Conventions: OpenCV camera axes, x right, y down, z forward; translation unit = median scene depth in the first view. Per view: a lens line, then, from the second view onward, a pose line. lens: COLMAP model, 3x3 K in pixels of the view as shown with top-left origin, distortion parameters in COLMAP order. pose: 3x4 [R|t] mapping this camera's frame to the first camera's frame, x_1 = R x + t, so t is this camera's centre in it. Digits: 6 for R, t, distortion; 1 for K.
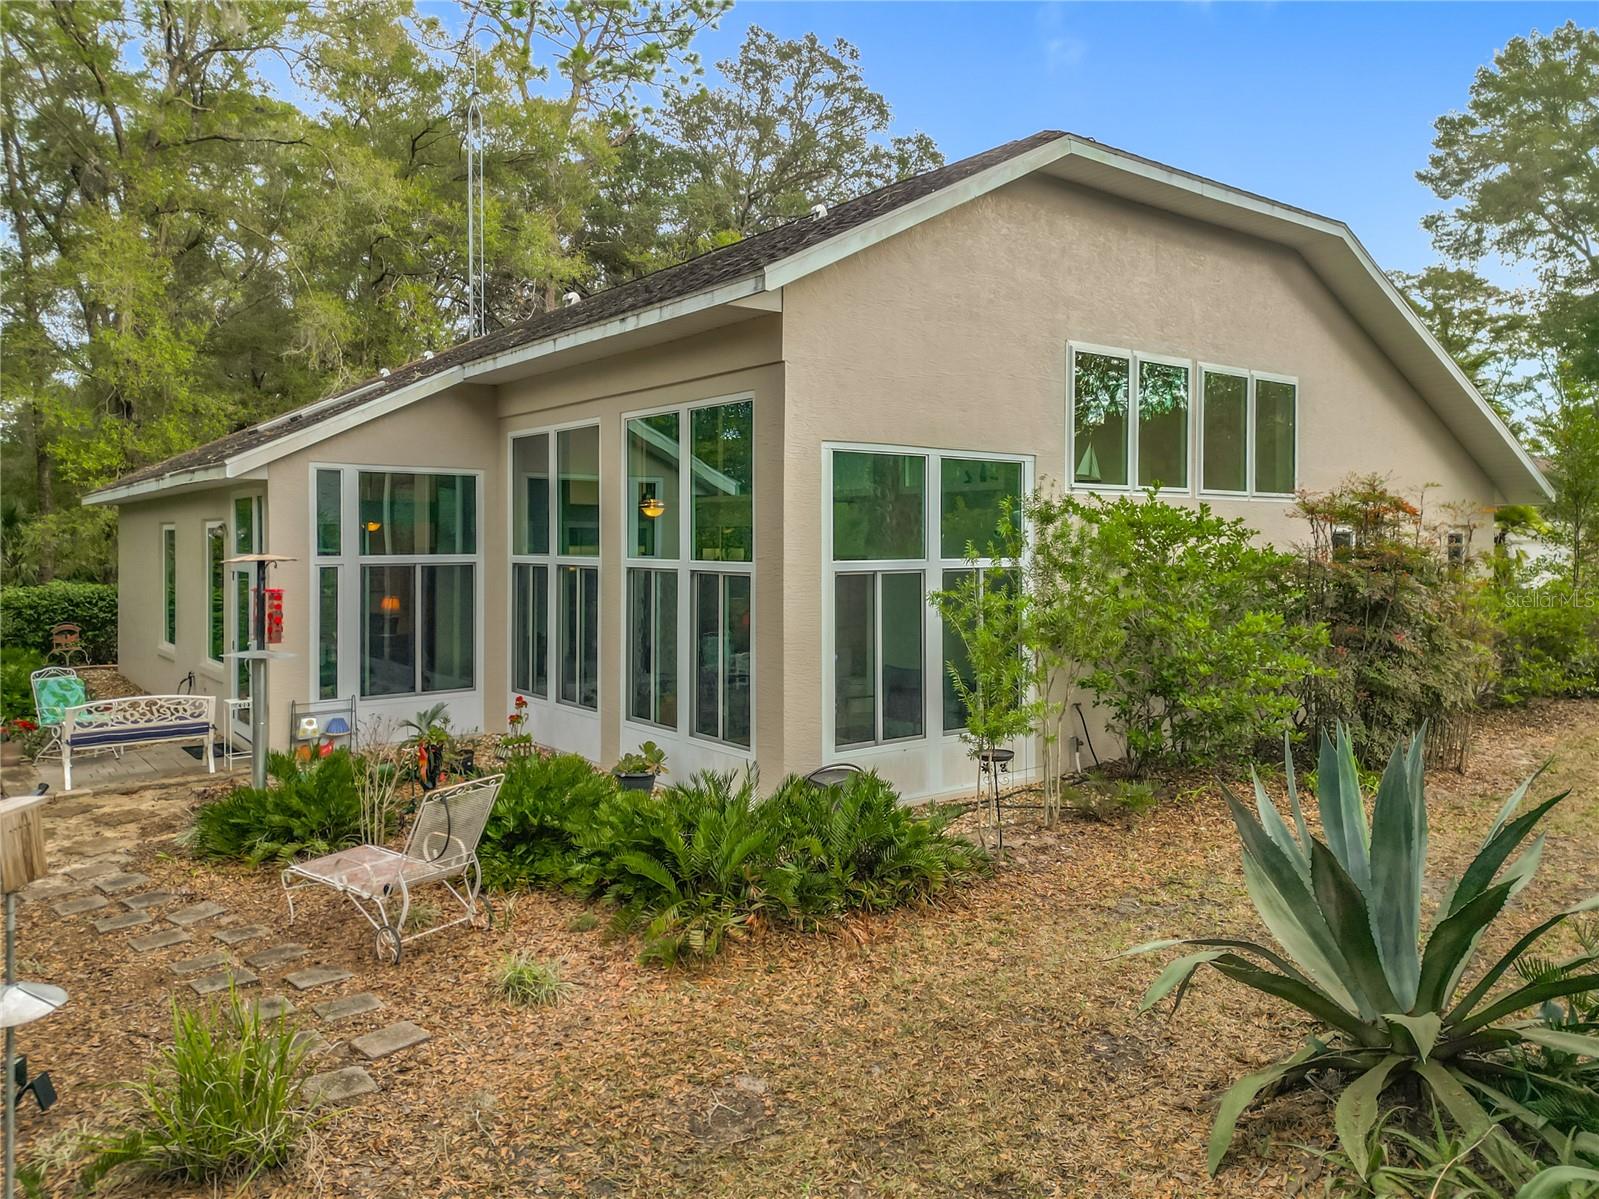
lens RADIAL K [[1096.8, 0, 841.4], [0, 1096.8, 569.9], [0, 0, 1]] dist [0.062881, 0.000327]
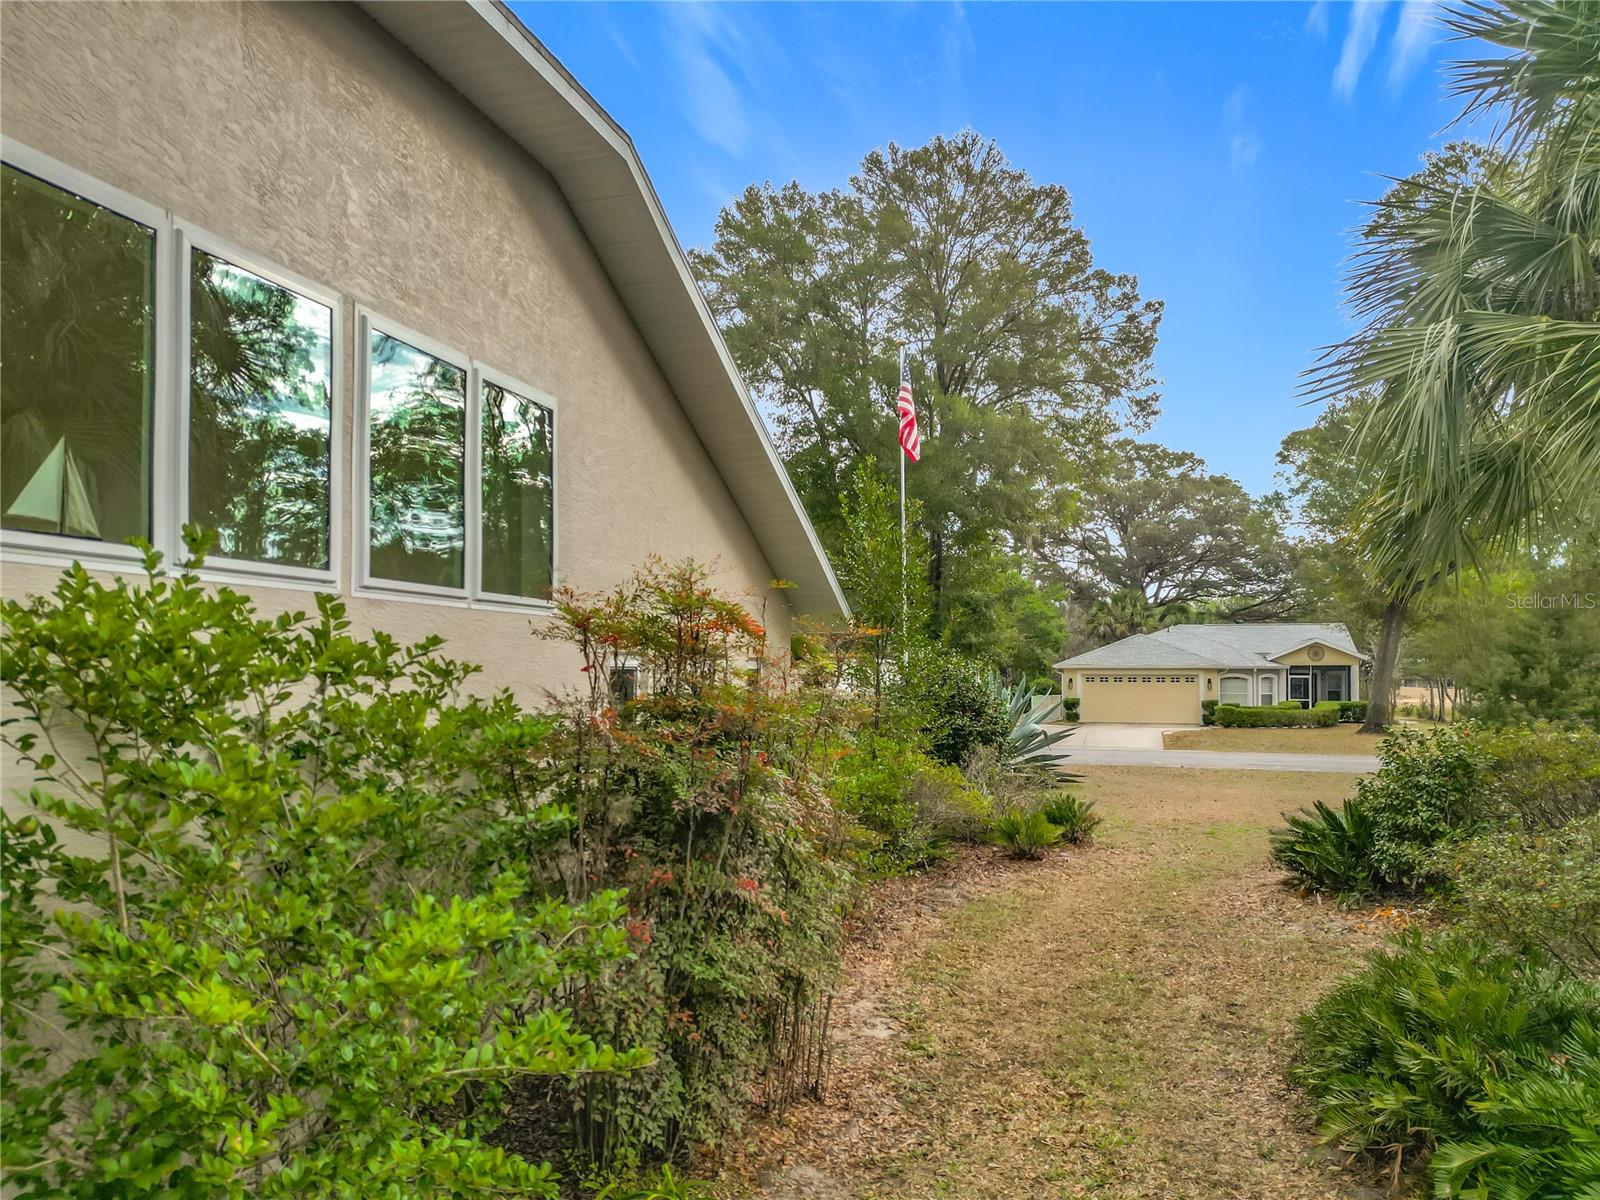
lens RADIAL K [[1097.5, 0, 842.0], [0, 1097.5, 570.3], [0, 0, 1]] dist [0.062881, 0.000327]
pose [[0.799987, 0.054181, 0.597566, 0.212493], [0.018492, 0.993215, -0.114811, -0.018064], [-0.599732, 0.102897, 0.793558, 0.517772]]
